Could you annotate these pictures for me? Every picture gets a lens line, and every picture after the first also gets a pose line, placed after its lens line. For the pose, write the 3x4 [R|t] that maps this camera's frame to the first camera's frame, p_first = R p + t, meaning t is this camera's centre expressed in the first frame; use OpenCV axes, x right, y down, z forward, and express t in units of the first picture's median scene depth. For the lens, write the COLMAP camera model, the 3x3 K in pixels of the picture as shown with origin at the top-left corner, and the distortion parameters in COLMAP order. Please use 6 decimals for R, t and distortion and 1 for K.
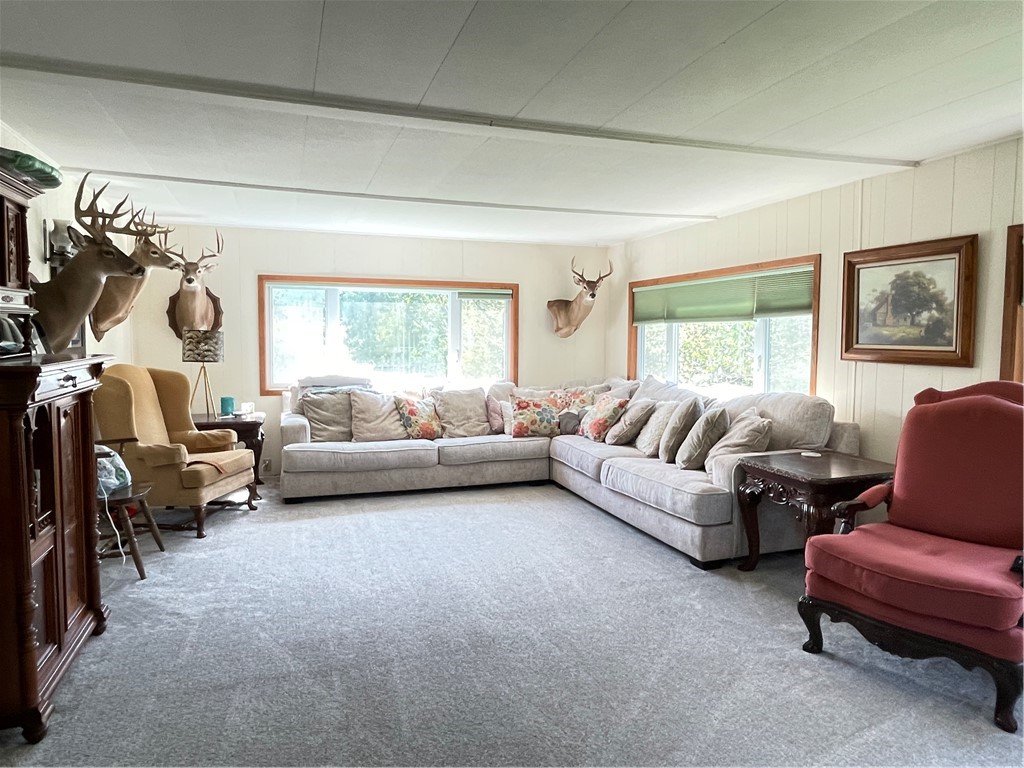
lens RADIAL K [[656.0, 0, 512.5], [0, 656.0, 381.9], [0, 0, 1]] dist [-0.000371, 0.001806]
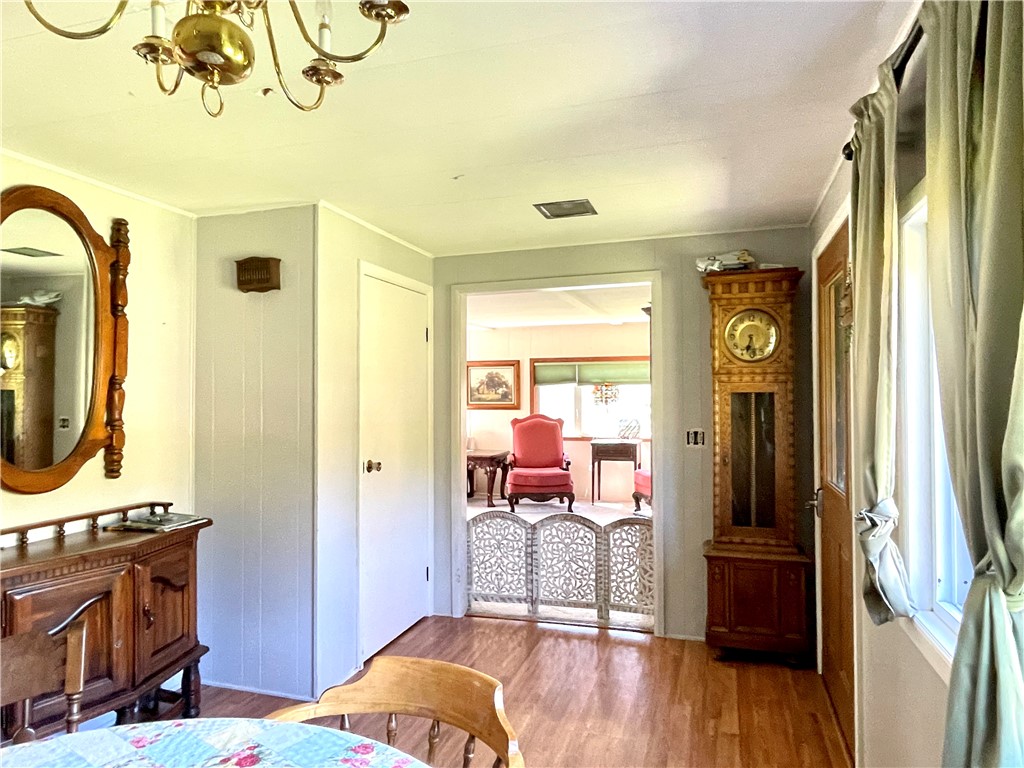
lens RADIAL K [[656.0, 0, 508.2], [0, 656.0, 391.9], [0, 0, 1]] dist [-0.000371, 0.001806]
pose [[0.605787, 0.001825, 0.795625, -1.332299], [0.063500, 0.996696, -0.050636, 0.033787], [-0.793089, 0.081197, 0.603670, -0.521632]]
